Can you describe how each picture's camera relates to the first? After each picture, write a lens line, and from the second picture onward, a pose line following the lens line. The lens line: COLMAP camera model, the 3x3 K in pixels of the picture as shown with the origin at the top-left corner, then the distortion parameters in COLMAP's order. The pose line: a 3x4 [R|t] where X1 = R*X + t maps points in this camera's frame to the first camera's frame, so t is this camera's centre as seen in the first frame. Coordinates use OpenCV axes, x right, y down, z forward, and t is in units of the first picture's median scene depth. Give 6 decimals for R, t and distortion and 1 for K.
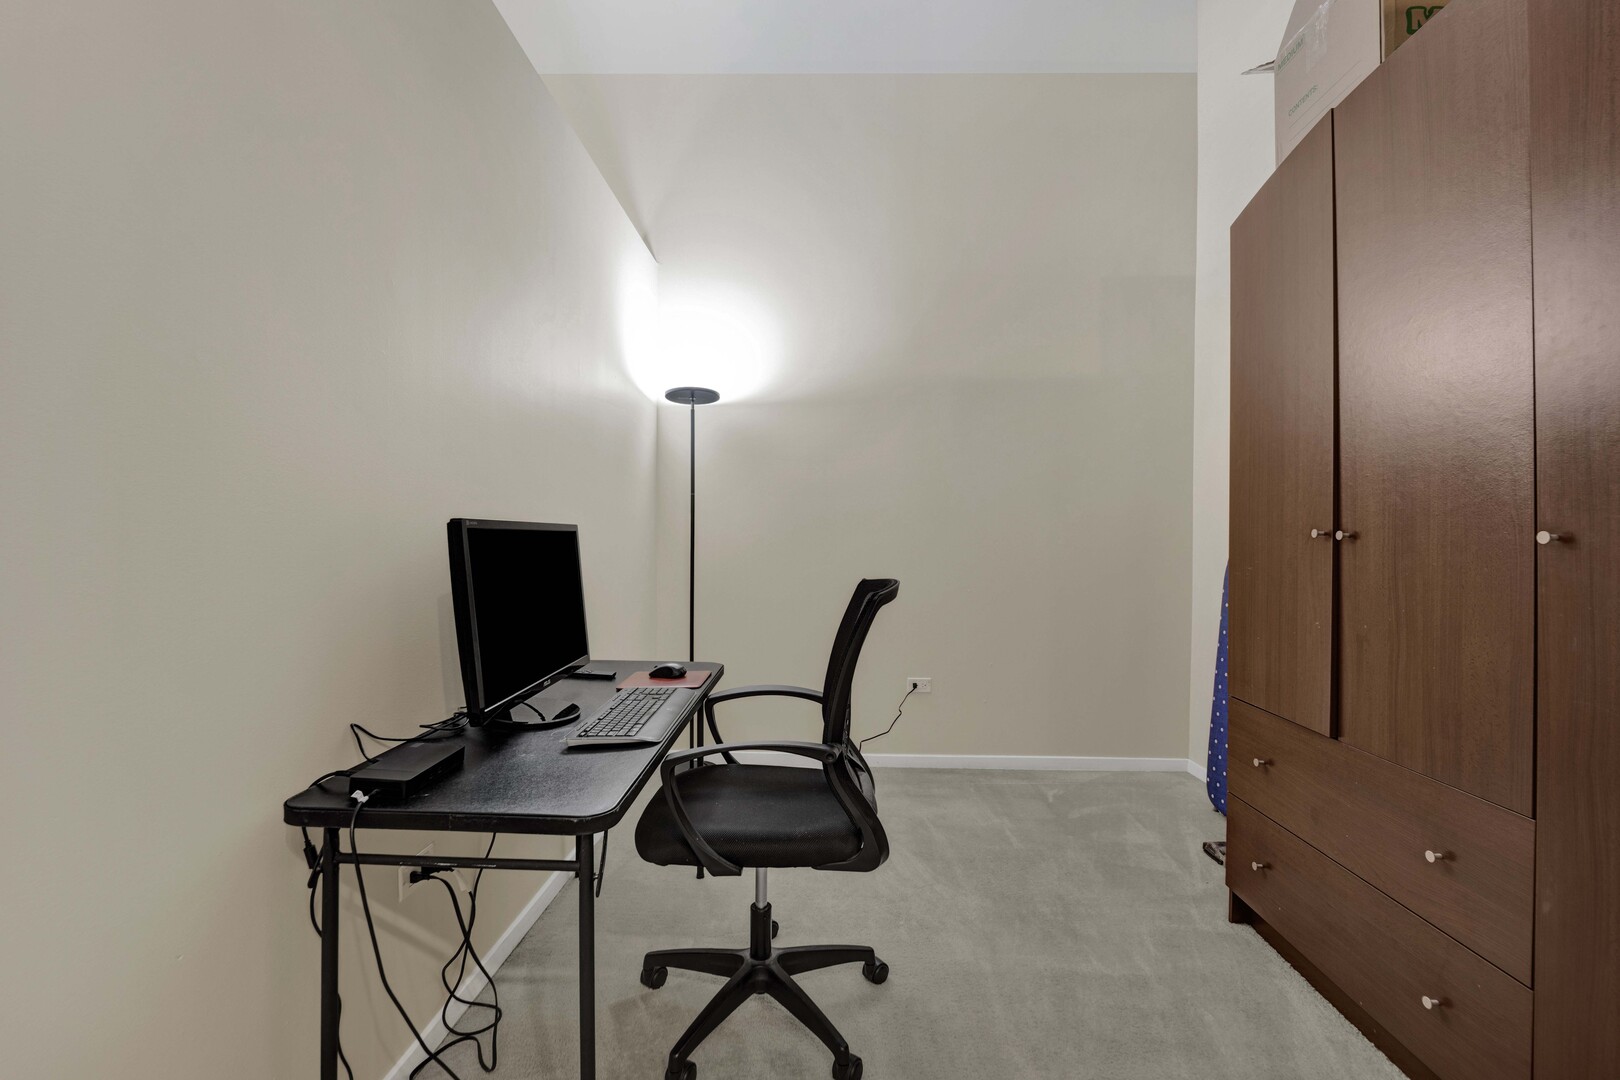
lens RADIAL K [[655.6, 0, 810.0], [0, 655.6, 540.0], [0, 0, 1]] dist [-0.020983, 0.000546]
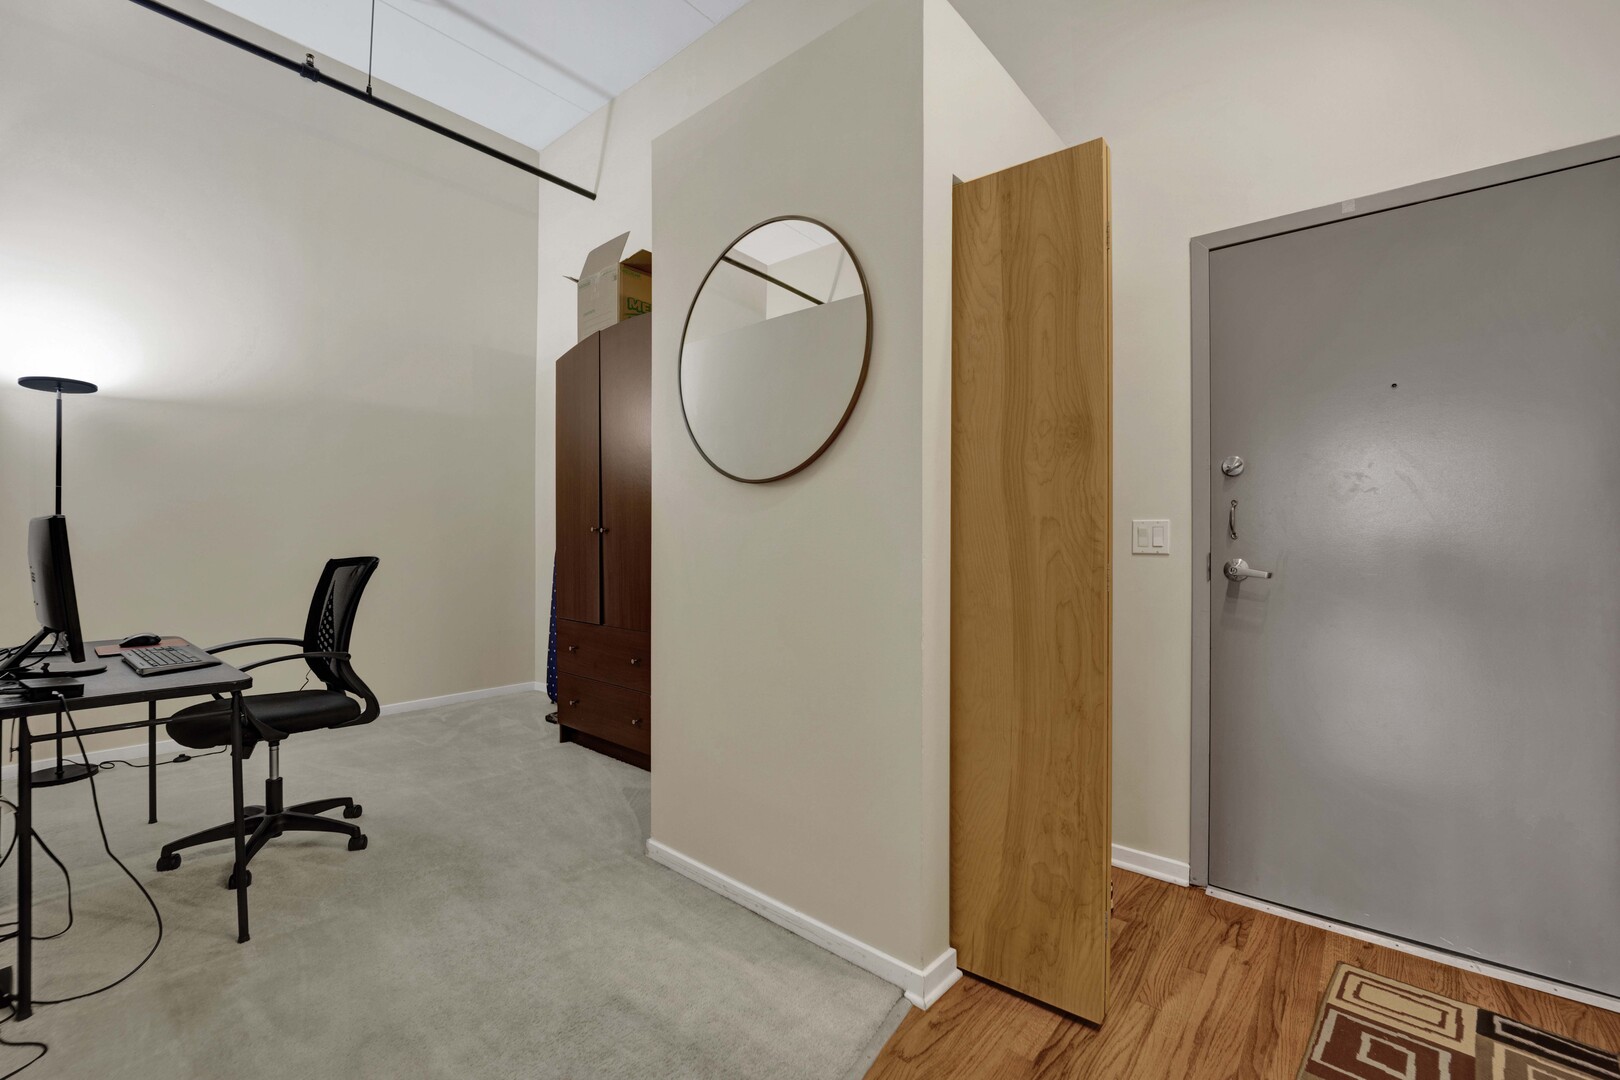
lens RADIAL K [[655.6, 0, 810.0], [0, 655.6, 540.0], [0, 0, 1]] dist [-0.020983, 0.000546]
pose [[0.592899, -0.010649, 0.805207, -0.439859], [0.005637, 0.999943, 0.009073, 0.008329], [-0.805257, -0.000841, 0.592925, -0.710525]]
